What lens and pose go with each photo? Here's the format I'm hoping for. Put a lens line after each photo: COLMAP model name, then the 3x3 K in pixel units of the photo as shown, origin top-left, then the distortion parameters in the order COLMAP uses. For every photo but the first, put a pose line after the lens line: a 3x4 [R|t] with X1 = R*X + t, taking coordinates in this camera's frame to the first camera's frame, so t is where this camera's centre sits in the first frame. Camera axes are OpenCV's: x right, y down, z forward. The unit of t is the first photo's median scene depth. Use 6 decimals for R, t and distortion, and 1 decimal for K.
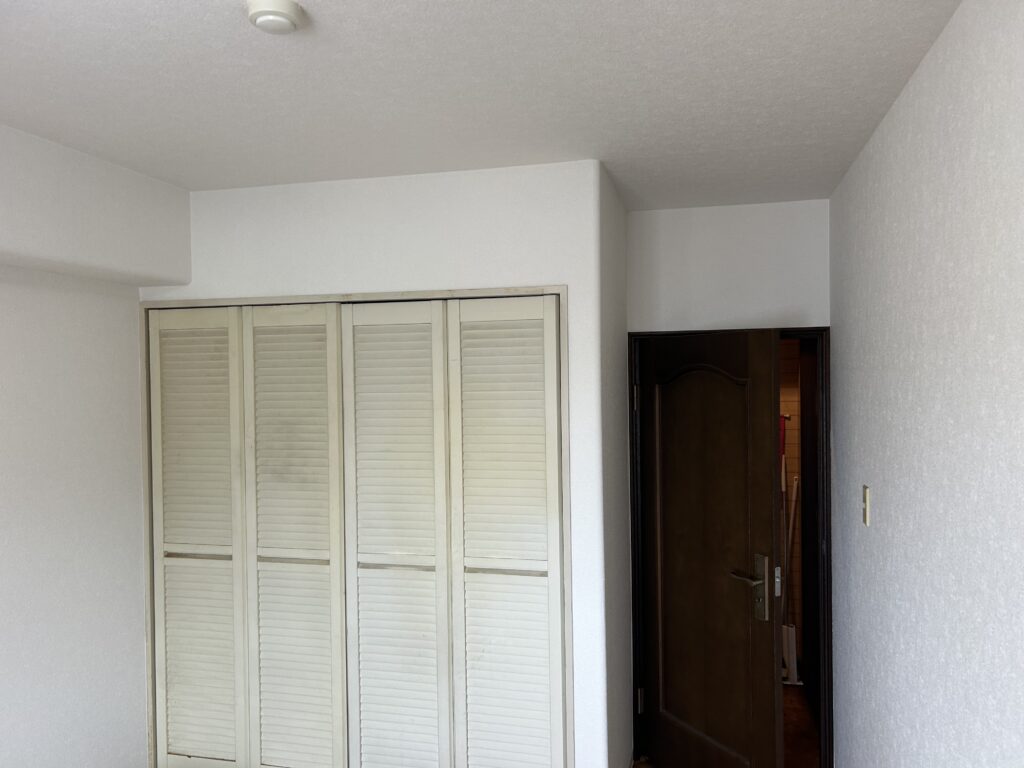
lens RADIAL K [[773.2, 0, 502.6], [0, 773.2, 391.8], [0, 0, 1]] dist [0.048781, -0.049025]
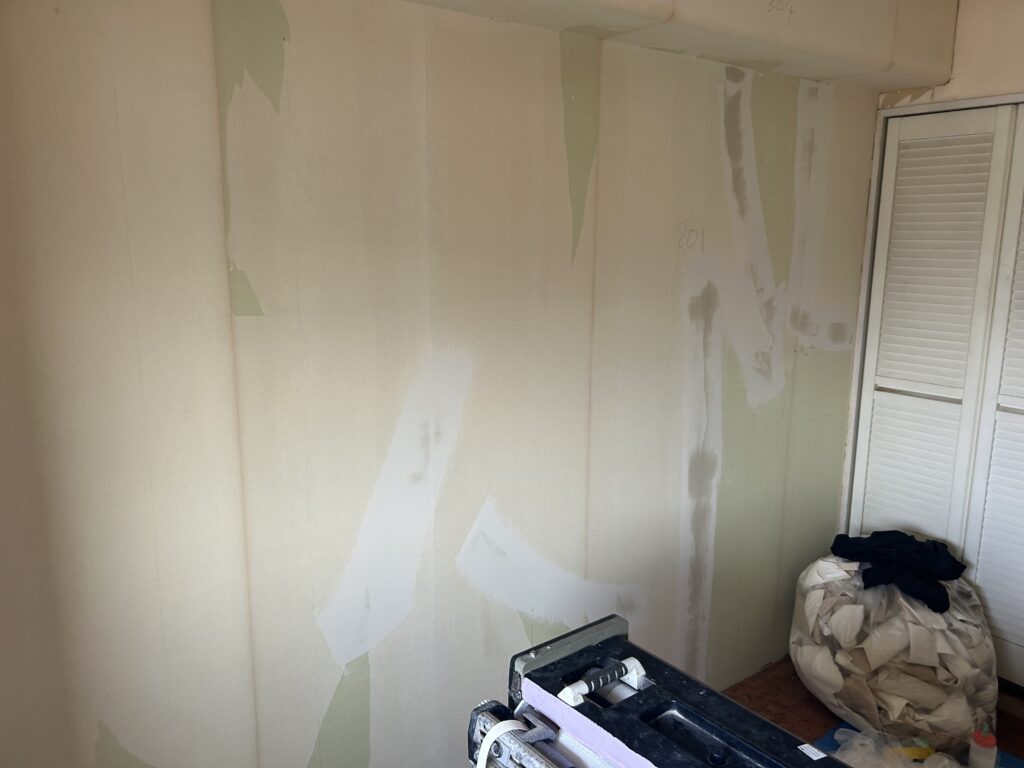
lens RADIAL K [[773.2, 0, 504.1], [0, 773.2, 376.3], [0, 0, 1]] dist [0.048781, -0.049025]
pose [[0.787125, 0.131136, -0.602692, -0.227816], [-0.017567, 0.981507, 0.190618, 0.023739], [0.616543, -0.139453, 0.774872, -0.009891]]
